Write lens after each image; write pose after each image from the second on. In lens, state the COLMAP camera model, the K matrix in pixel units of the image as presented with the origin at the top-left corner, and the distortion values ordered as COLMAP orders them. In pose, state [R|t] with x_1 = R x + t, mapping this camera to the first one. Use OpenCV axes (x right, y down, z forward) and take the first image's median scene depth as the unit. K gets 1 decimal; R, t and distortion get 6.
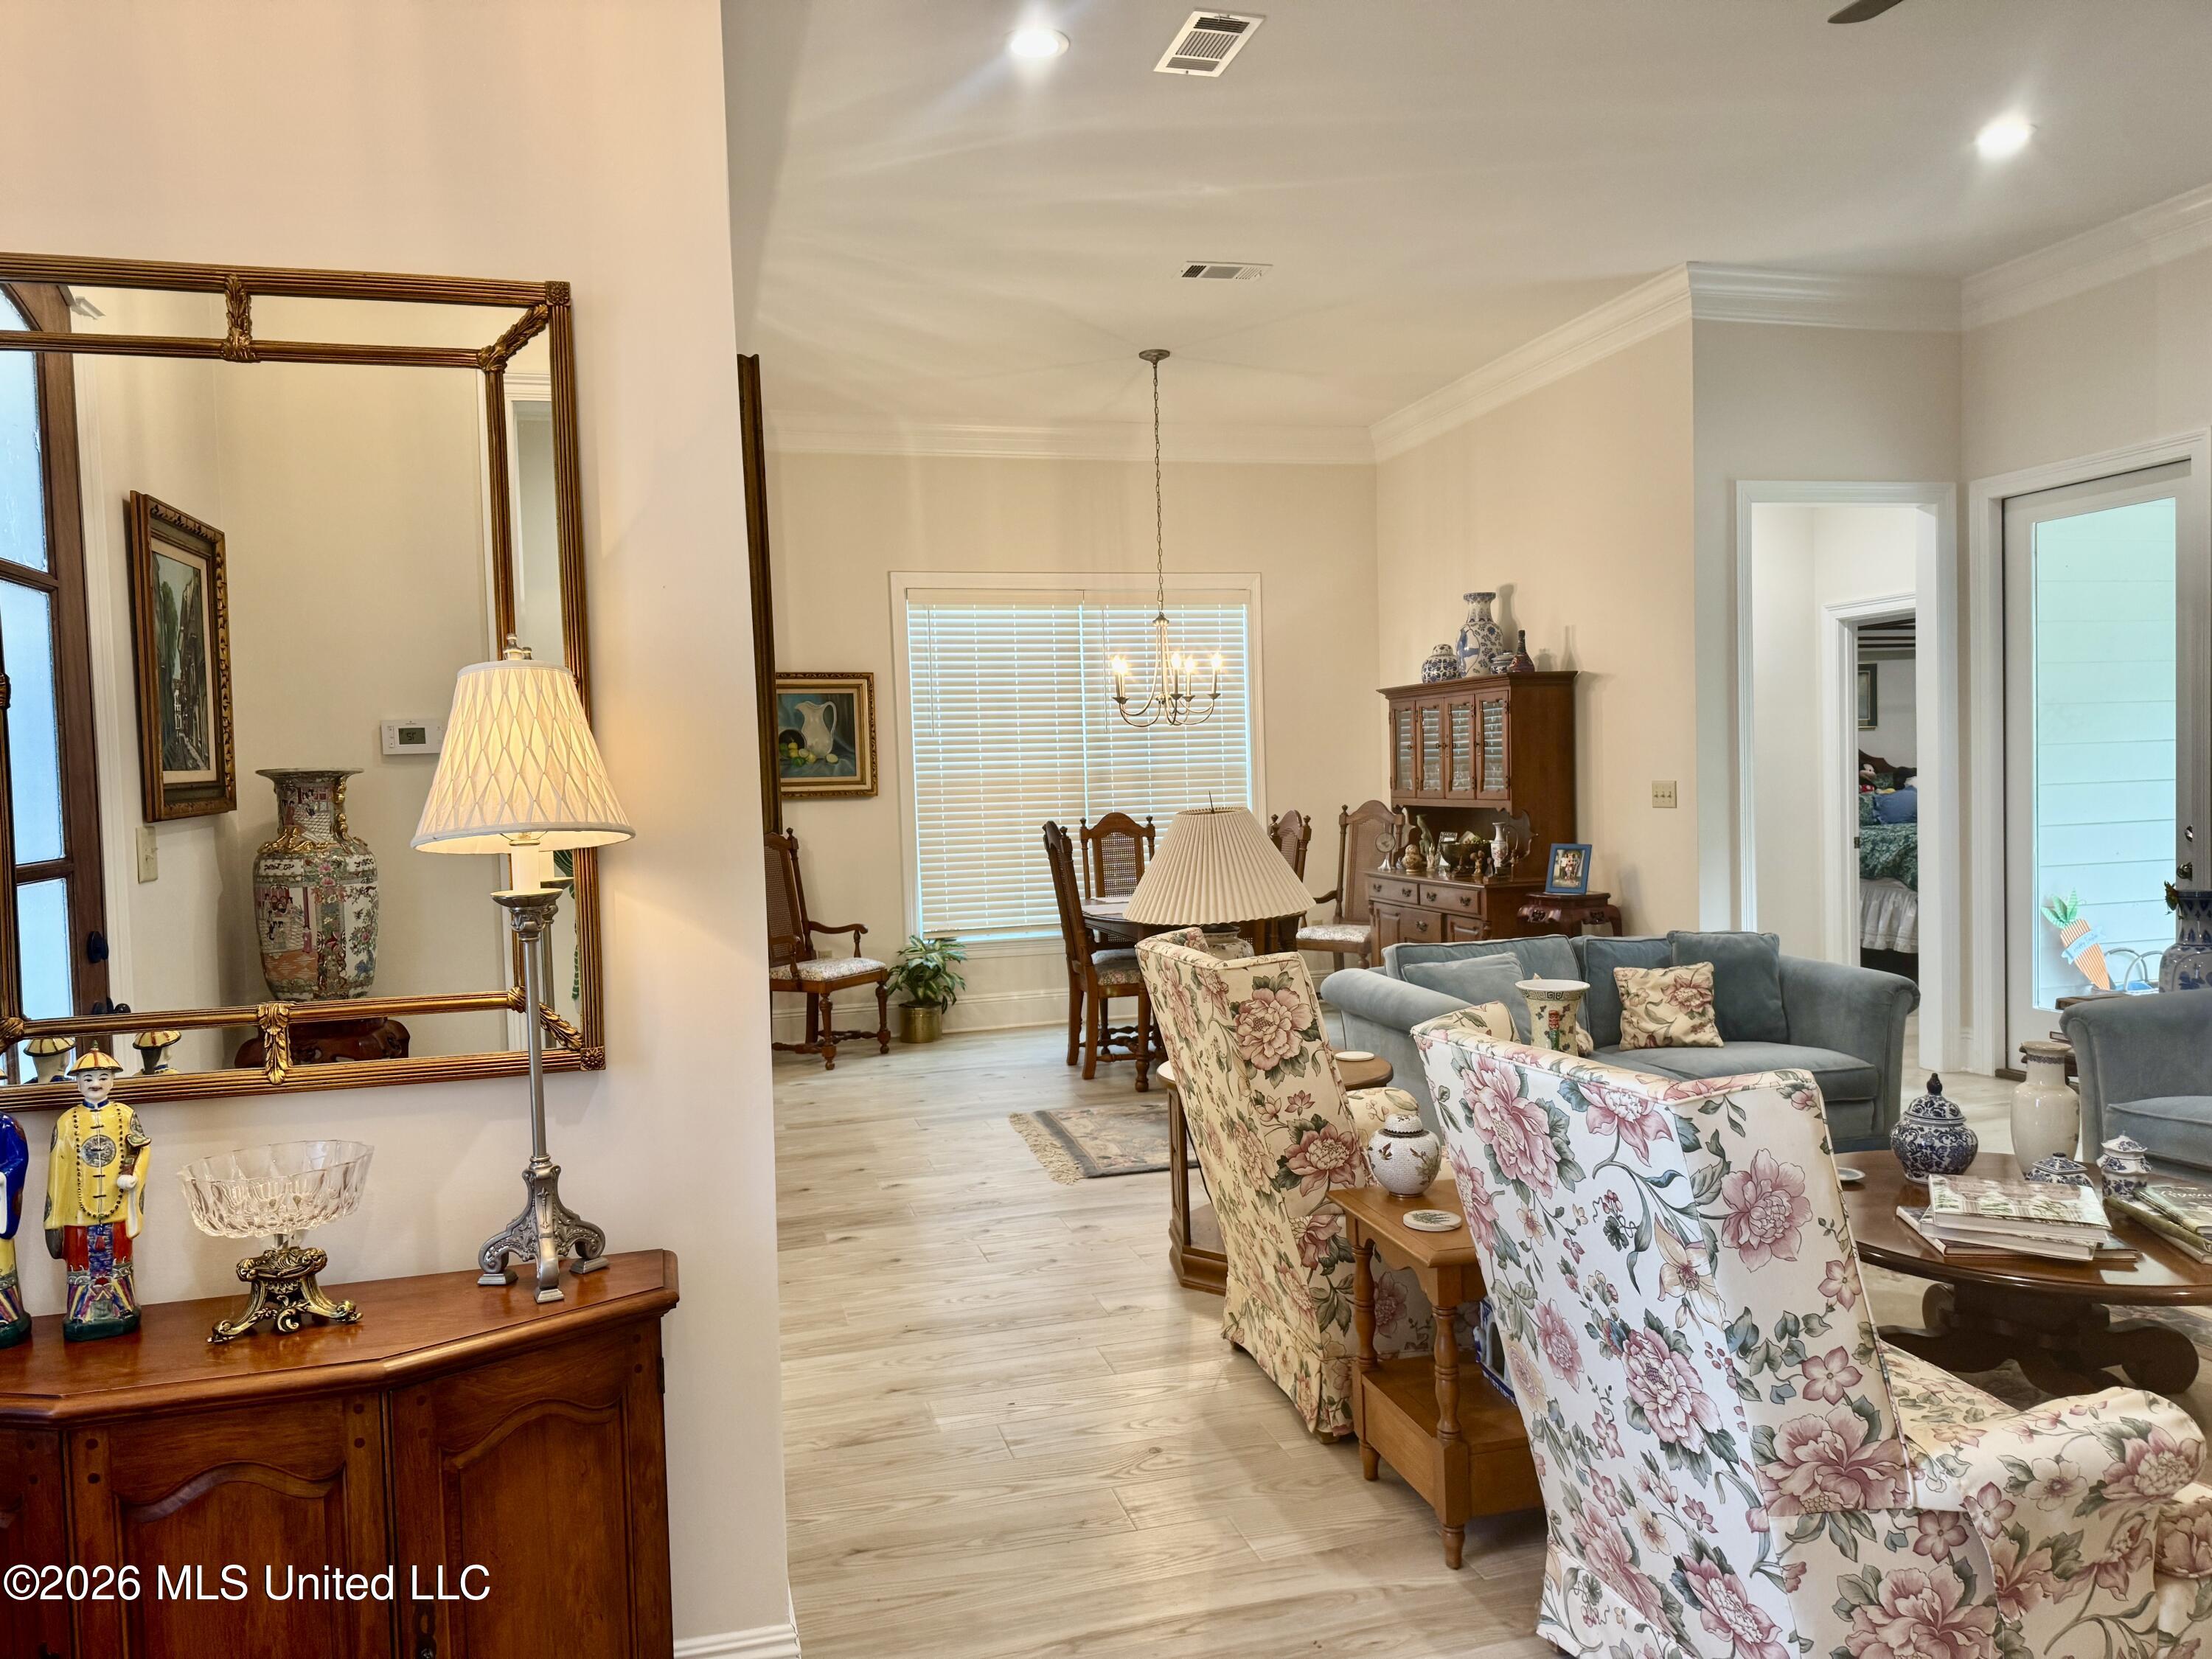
lens RADIAL K [[1545.6, 0, 1091.2], [0, 1545.6, 833.3], [0, 0, 1]] dist [0.109402, -0.150063]
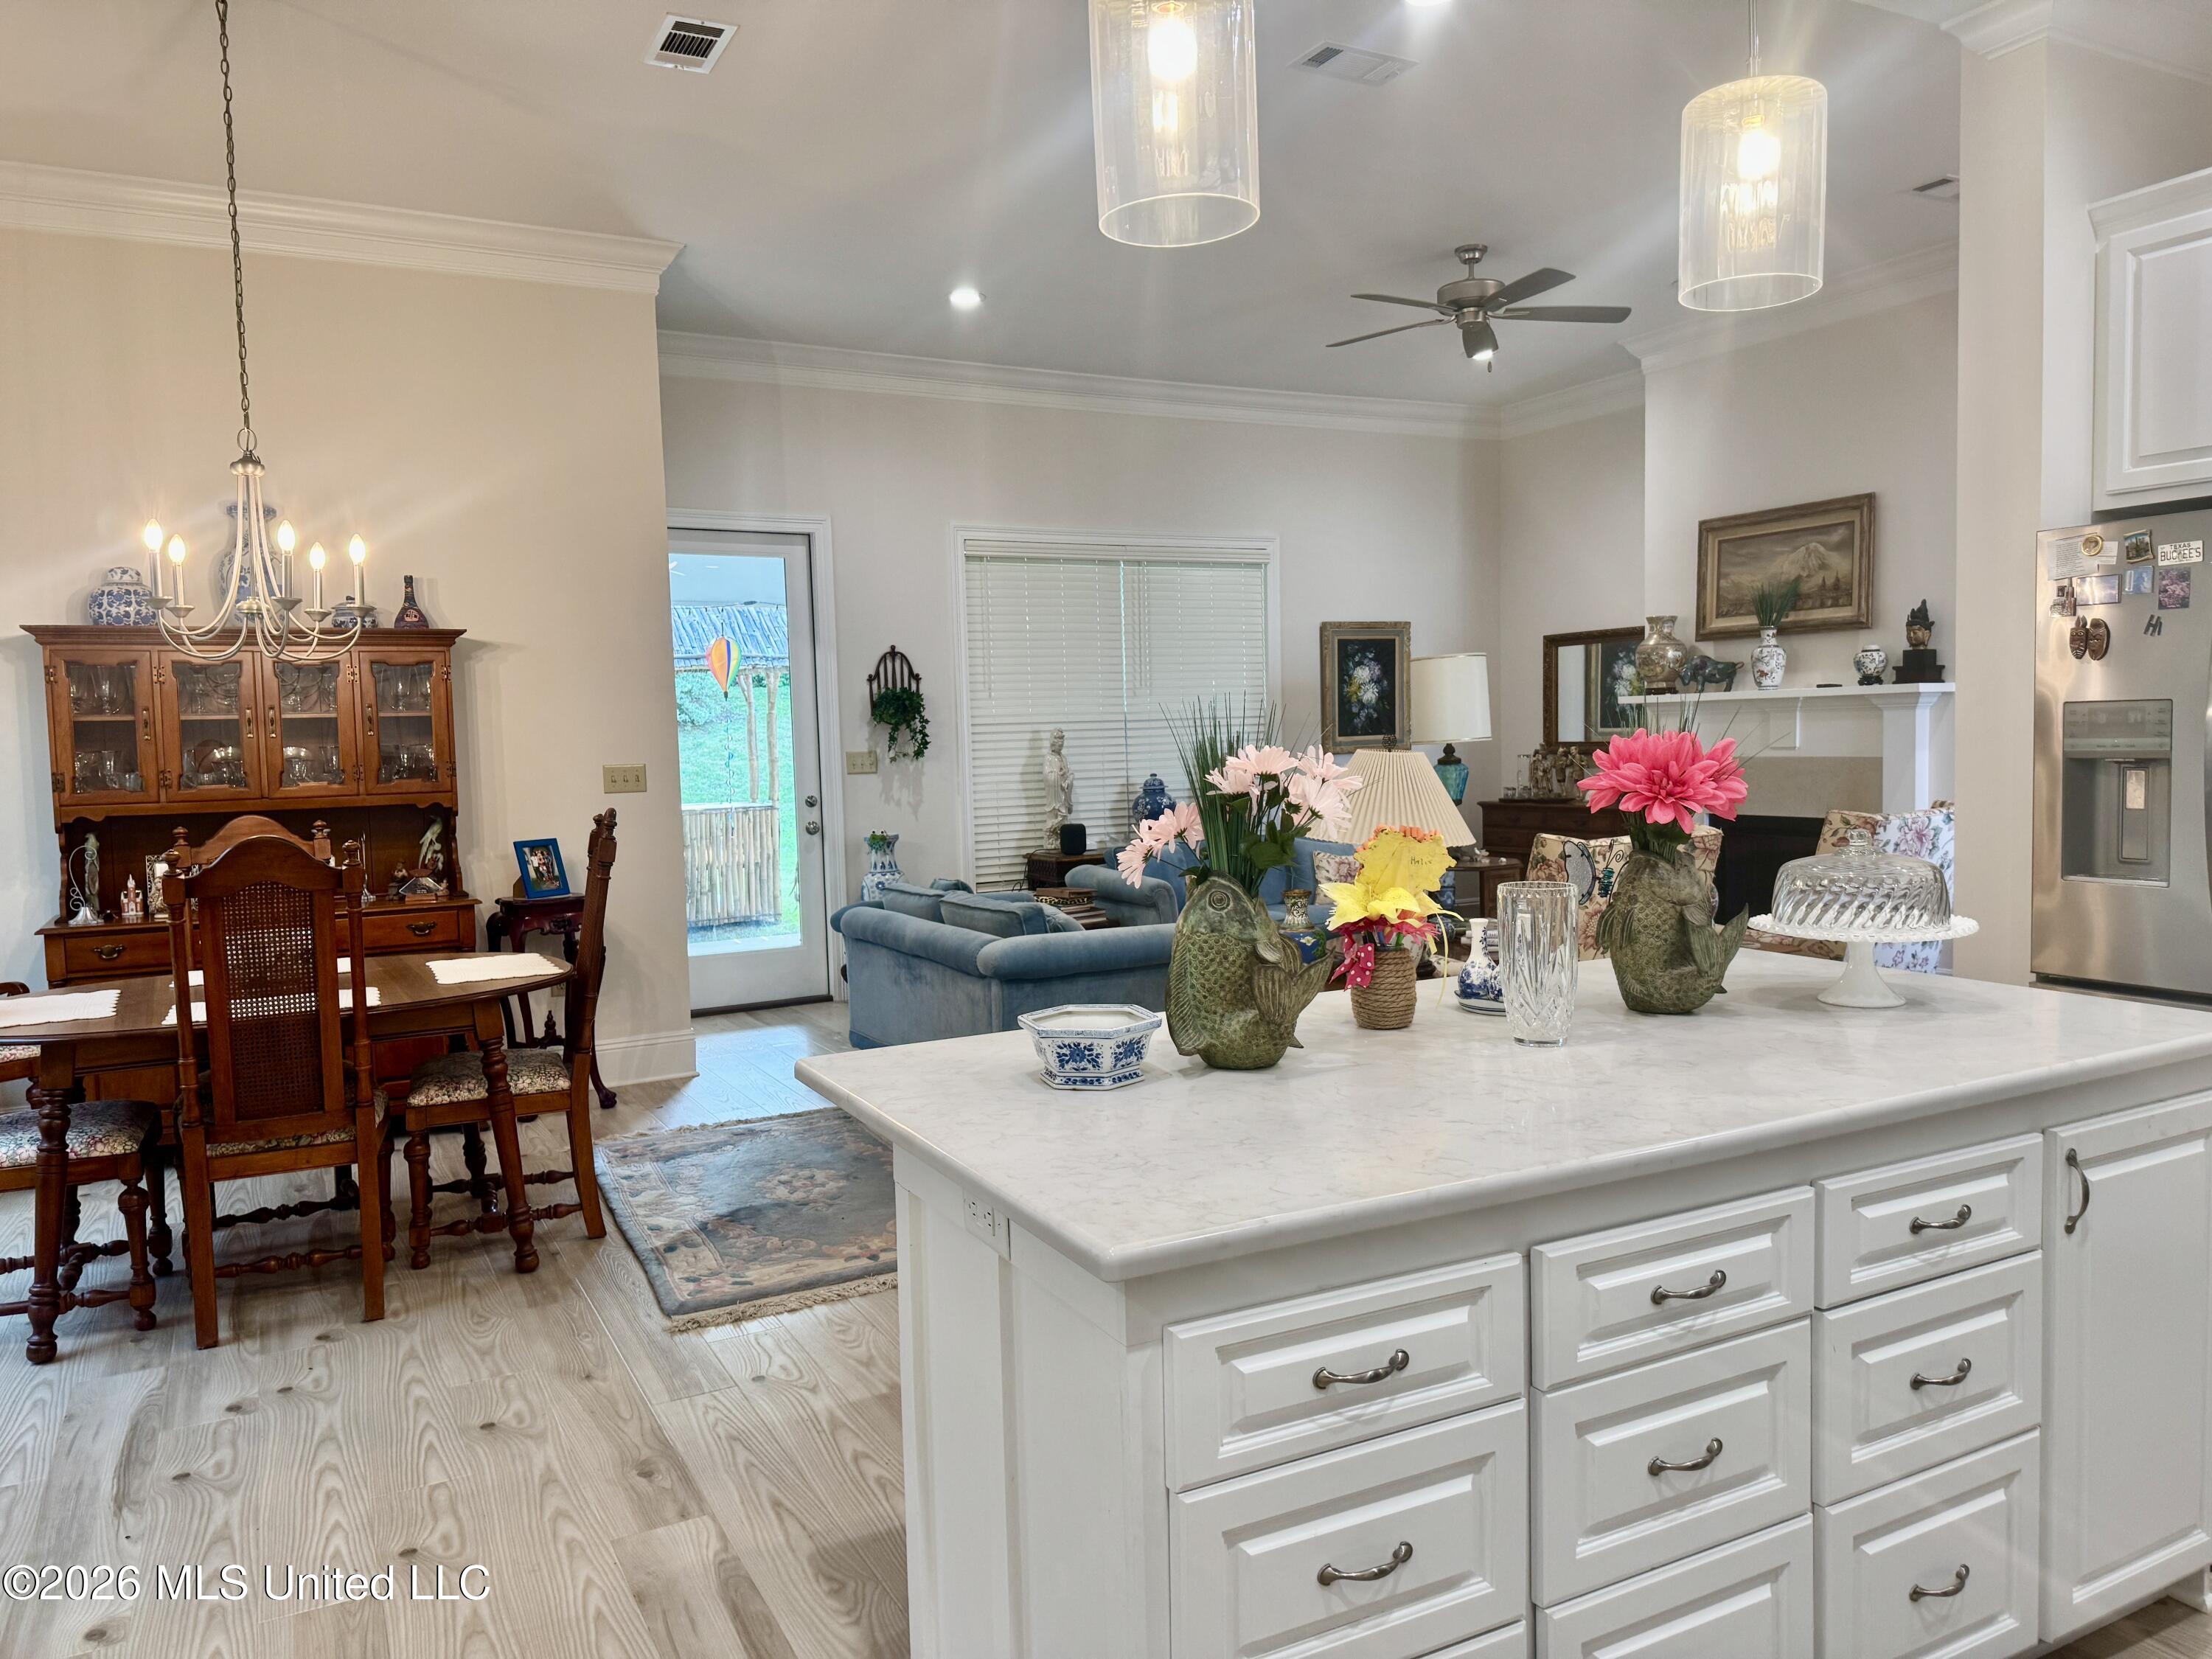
lens RADIAL K [[1545.6, 0, 1091.2], [0, 1545.6, 833.3], [0, 0, 1]] dist [0.109402, -0.150063]
pose [[-0.224137, -0.028451, 0.974142, -1.193833], [0.073382, 0.996243, 0.045981, -0.027767], [-0.971791, 0.081791, -0.221207, 1.797152]]
